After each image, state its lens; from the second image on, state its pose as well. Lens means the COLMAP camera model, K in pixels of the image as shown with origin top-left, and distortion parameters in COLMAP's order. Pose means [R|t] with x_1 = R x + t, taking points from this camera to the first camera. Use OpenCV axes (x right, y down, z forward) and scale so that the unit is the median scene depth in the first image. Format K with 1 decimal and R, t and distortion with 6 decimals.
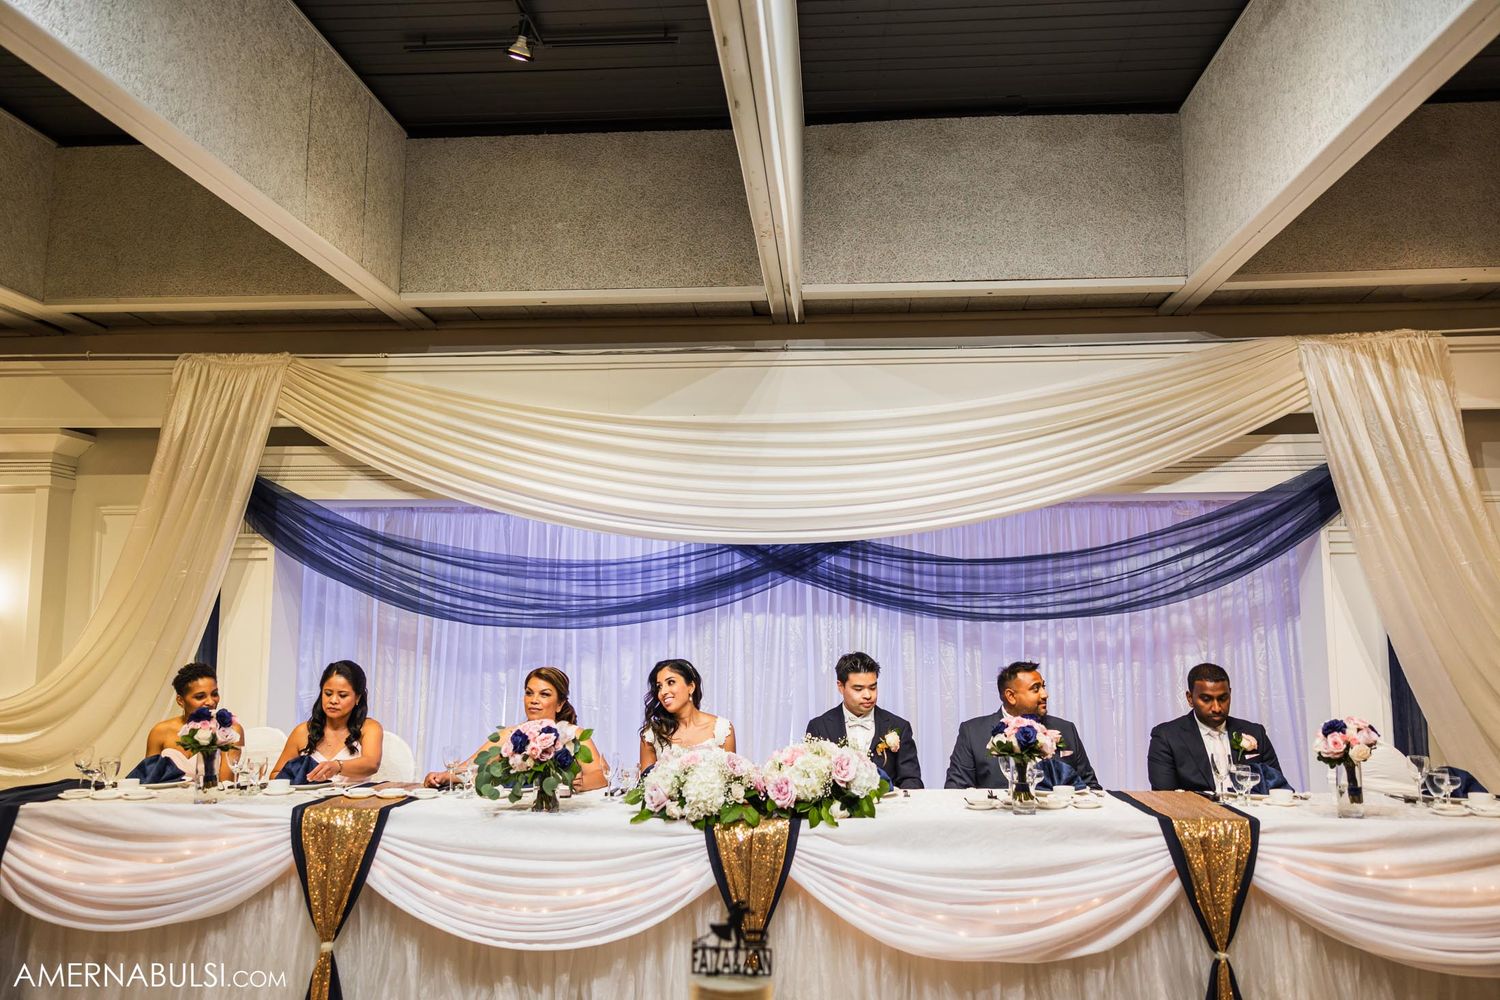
lens RADIAL K [[1187.6, 0, 750.0], [0, 1187.6, 500.0], [0, 0, 1]] dist [0.009087, 0.009609]
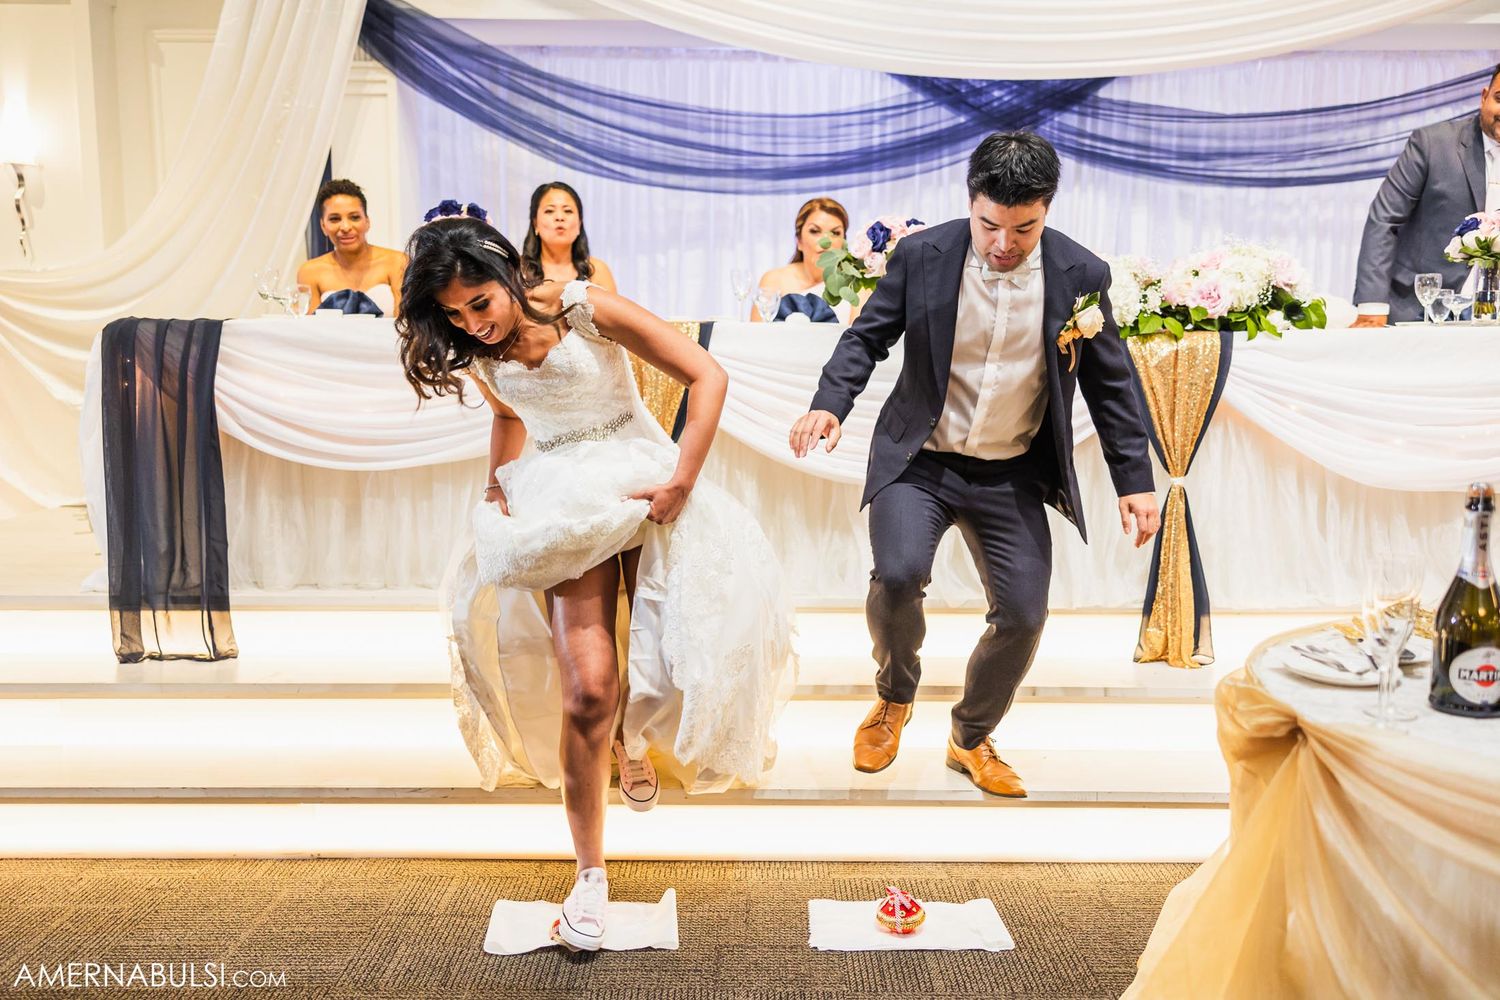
lens RADIAL K [[1161.6, 0, 750.0], [0, 1161.6, 500.0], [0, 0, 1]] dist [0.009936, 0.004410]
pose [[0.996364, -0.002956, 0.085143, -0.342529], [-0.017601, 0.970694, 0.239672, 0.186805], [-0.083356, -0.240300, 0.967113, 0.213696]]
